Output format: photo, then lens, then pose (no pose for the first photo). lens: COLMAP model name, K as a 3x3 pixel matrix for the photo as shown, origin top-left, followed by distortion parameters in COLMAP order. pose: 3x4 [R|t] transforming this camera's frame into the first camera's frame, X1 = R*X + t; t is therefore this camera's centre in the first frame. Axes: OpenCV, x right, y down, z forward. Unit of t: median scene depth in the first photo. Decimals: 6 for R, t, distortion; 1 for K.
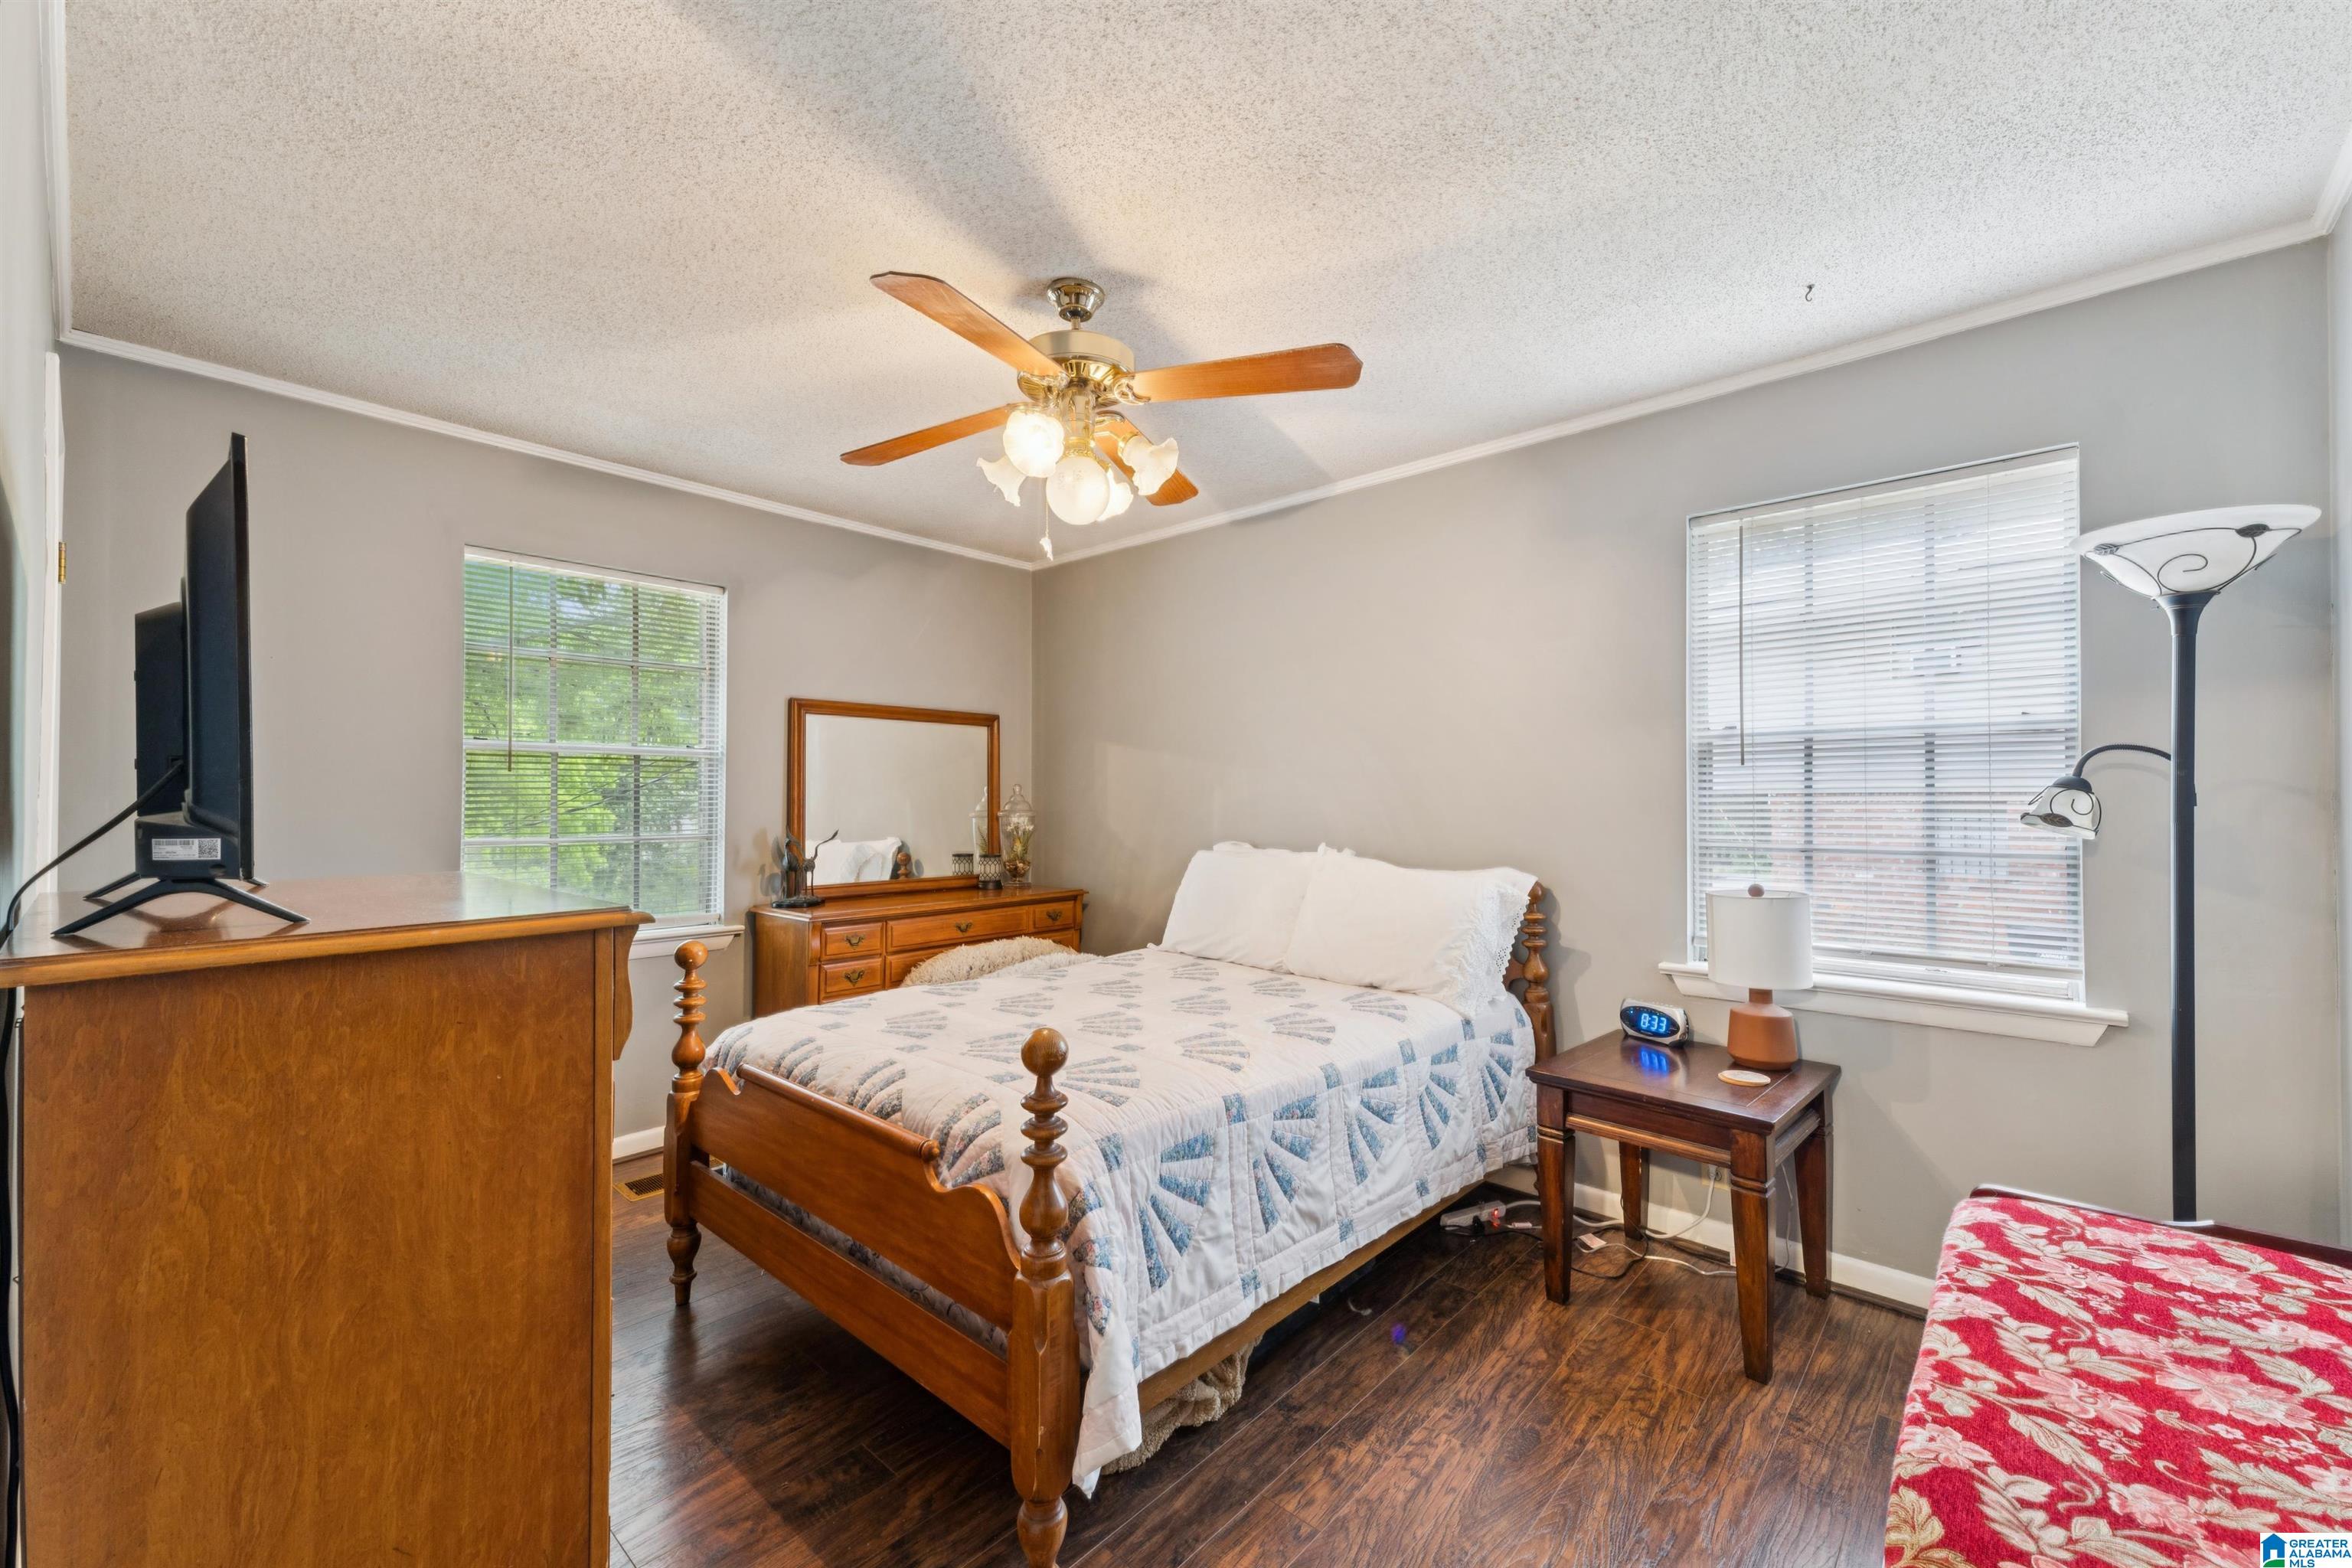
lens RADIAL K [[936.8, 0, 1176.0], [0, 936.8, 784.0], [0, 0, 1]] dist [0.018791, -0.000293]
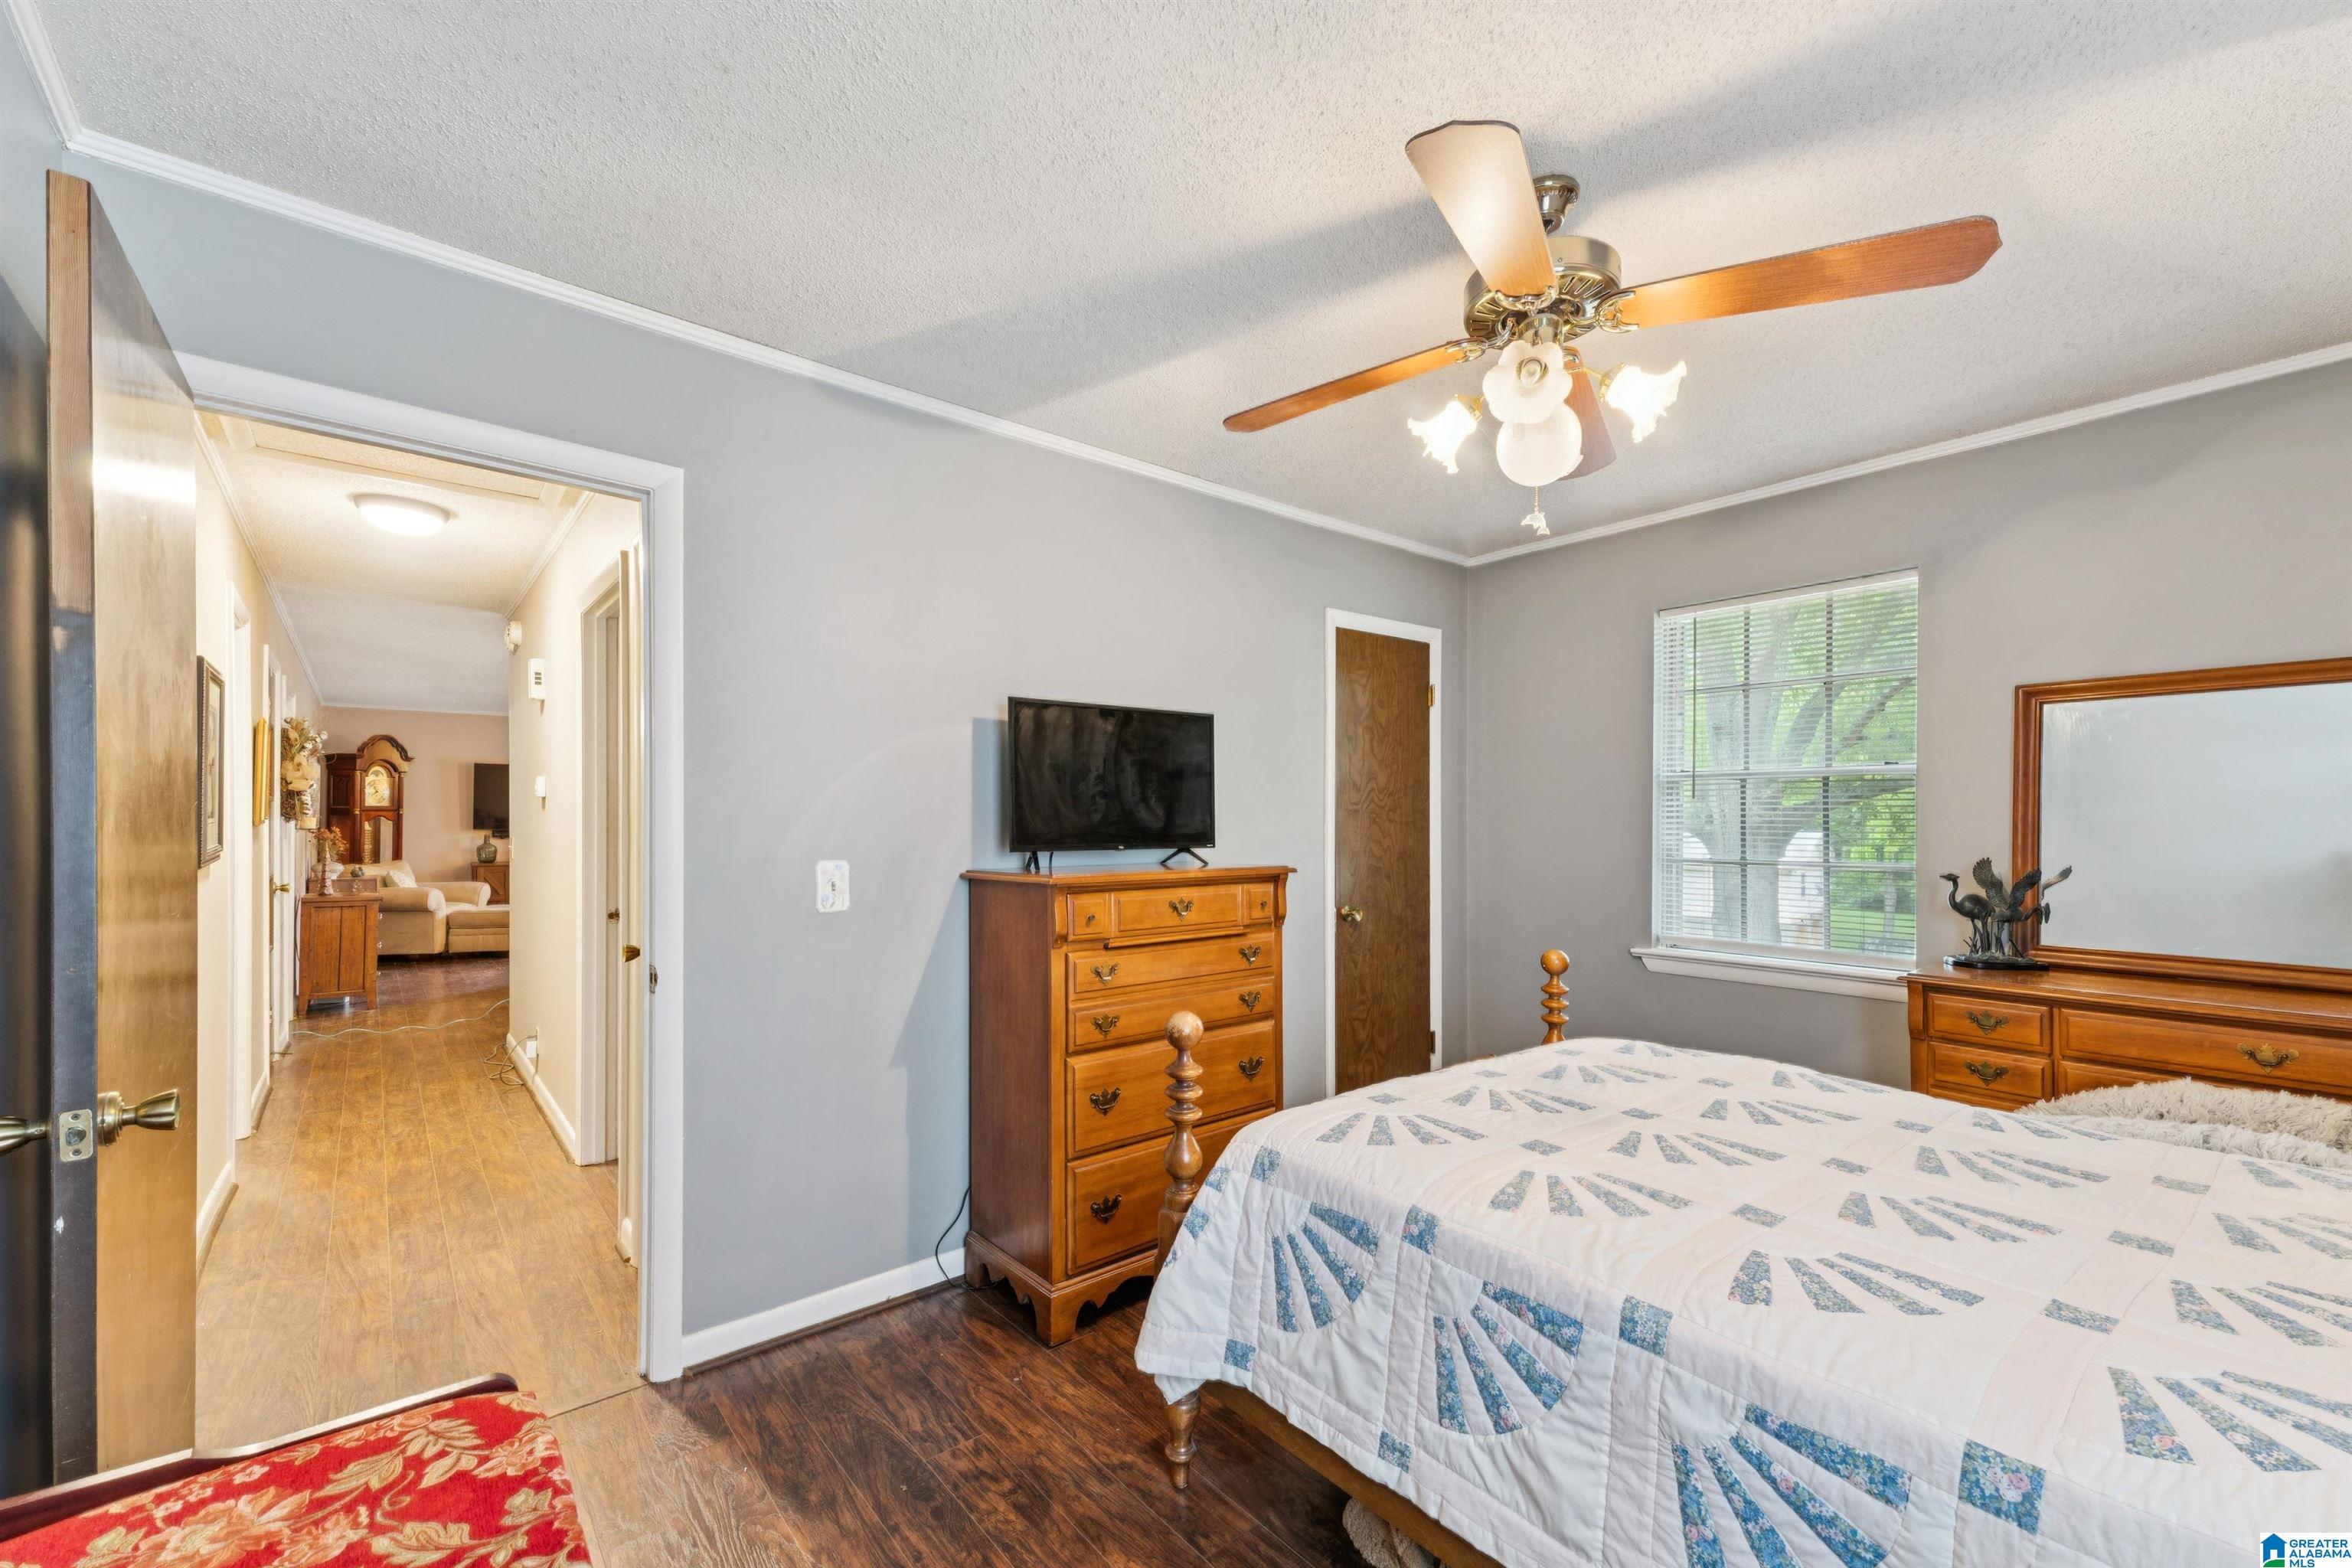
lens RADIAL K [[932.5, 0, 1162.1], [0, 932.5, 826.8], [0, 0, 1]] dist [0.017847, 0.000103]
pose [[-0.136197, 0.001299, -0.990681, 0.825842], [0.017076, 0.999854, -0.001036, 0.016778], [0.990535, -0.017058, -0.136199, 0.883105]]
